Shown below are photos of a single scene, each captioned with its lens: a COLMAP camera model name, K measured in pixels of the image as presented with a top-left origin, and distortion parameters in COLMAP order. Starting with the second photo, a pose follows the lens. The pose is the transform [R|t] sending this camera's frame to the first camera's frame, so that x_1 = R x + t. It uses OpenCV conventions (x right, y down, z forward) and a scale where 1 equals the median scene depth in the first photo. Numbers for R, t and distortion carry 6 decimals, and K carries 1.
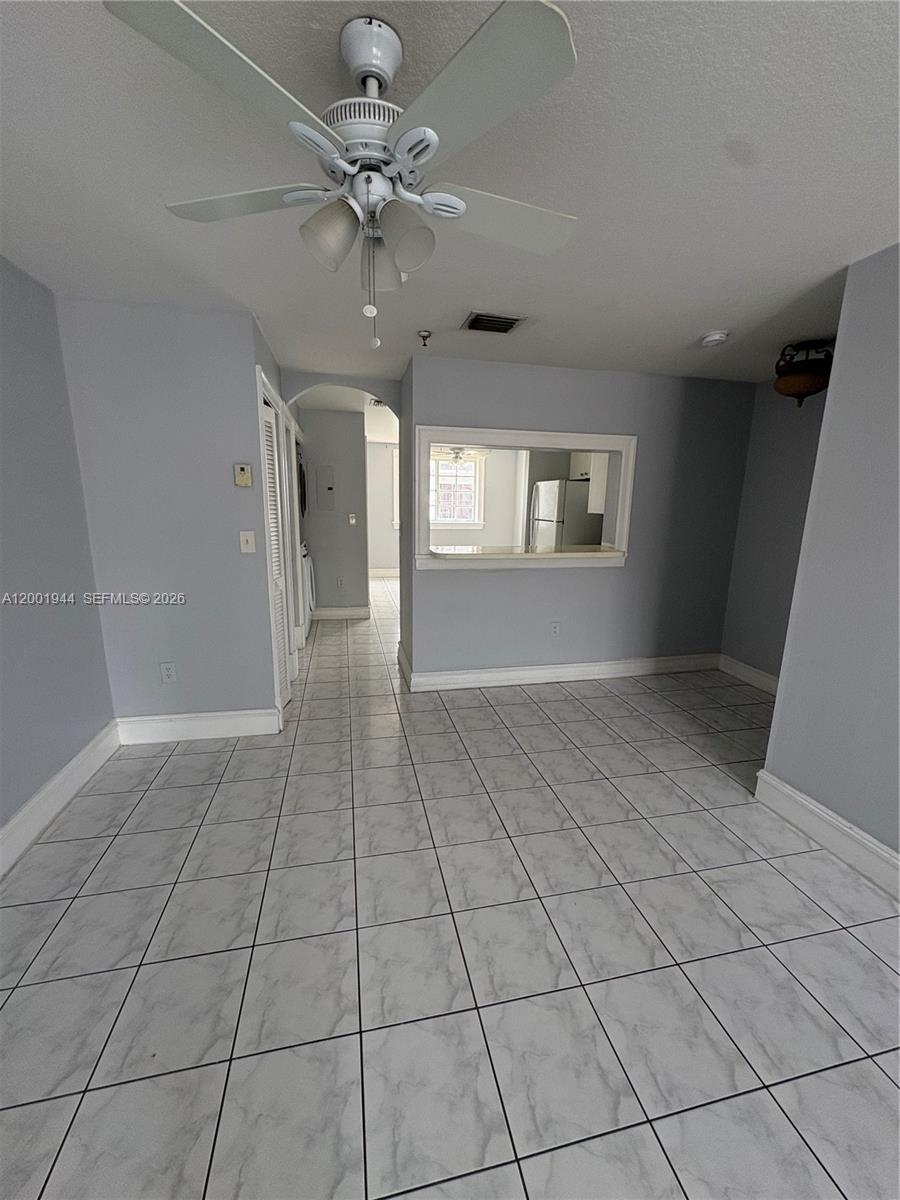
lens RADIAL K [[478.6, 0, 449.8], [0, 478.6, 596.6], [0, 0, 1]] dist [0.000901, -0.000541]
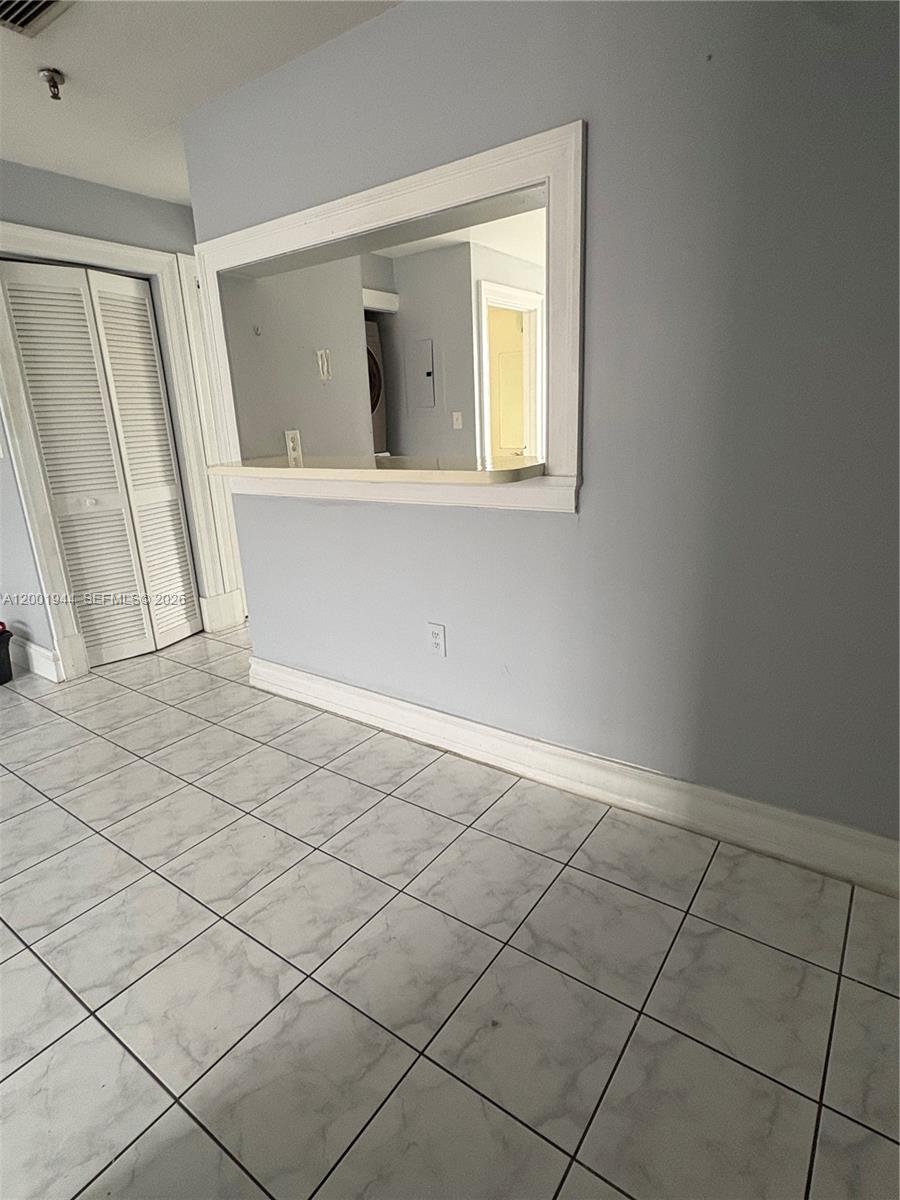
lens RADIAL K [[634.4, 0, 455.0], [0, 634.4, 596.4], [0, 0, 1]] dist [-0.004045, -0.001440]
pose [[0.667238, 0.162985, -0.726794, 0.629488], [-0.096669, 0.986462, 0.132469, -0.052039], [0.738545, -0.018130, 0.673961, 0.563479]]
